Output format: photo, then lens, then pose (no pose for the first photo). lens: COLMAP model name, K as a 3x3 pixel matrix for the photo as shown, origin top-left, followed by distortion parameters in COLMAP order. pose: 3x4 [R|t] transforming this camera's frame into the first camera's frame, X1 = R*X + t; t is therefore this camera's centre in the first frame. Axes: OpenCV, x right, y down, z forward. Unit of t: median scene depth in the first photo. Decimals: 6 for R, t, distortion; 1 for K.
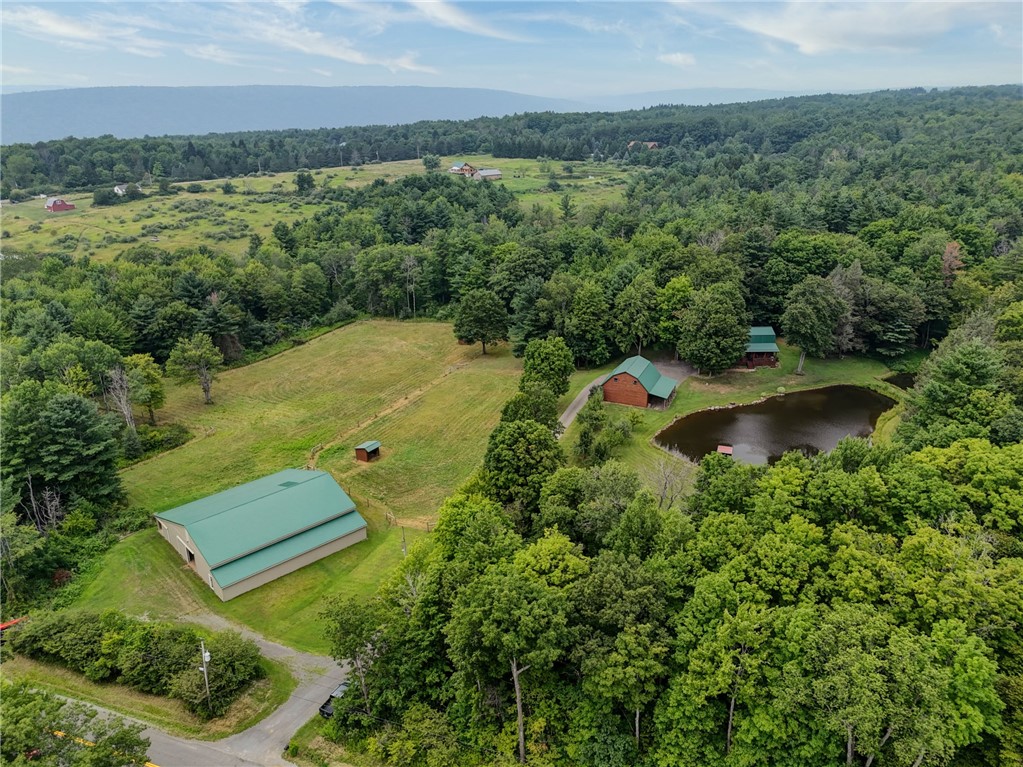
lens RADIAL K [[749.5, 0, 502.8], [0, 749.5, 385.6], [0, 0, 1]] dist [0.040531, 0.000665]
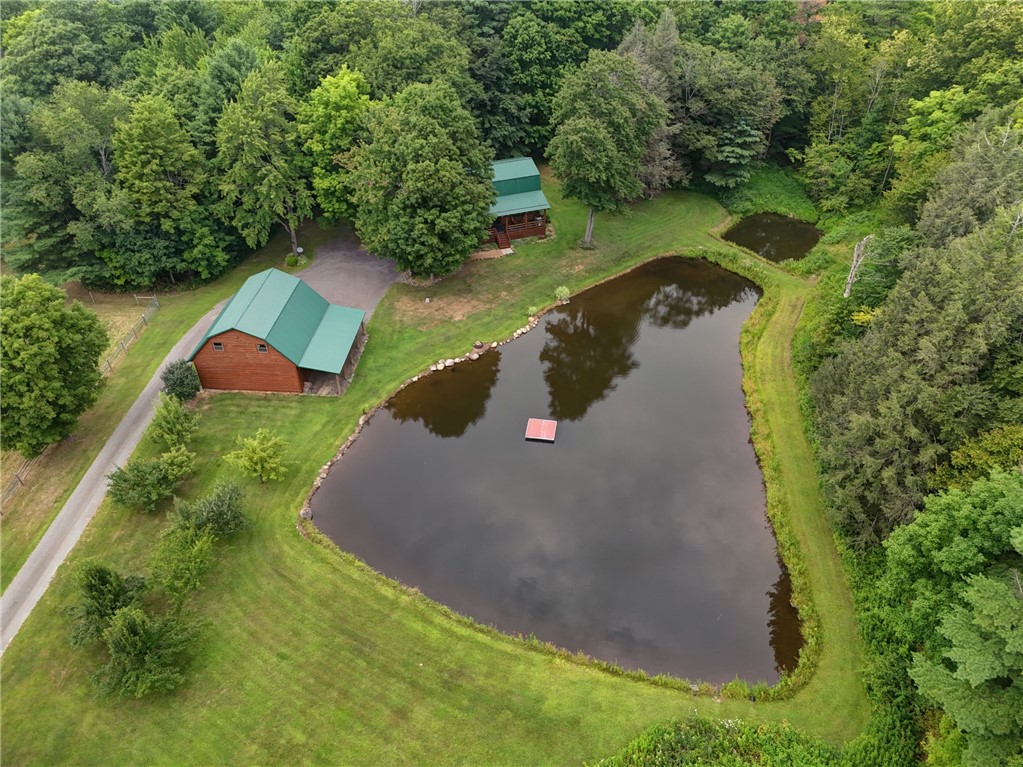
lens RADIAL K [[779.5, 0, 511.5], [0, 779.5, 383.5], [0, 0, 1]] dist [0.042974, -0.006809]
pose [[0.942394, -0.199612, 0.268417, 0.168560], [0.120875, 0.951426, 0.283156, -0.086942], [-0.311900, -0.234400, 0.920747, 0.472182]]
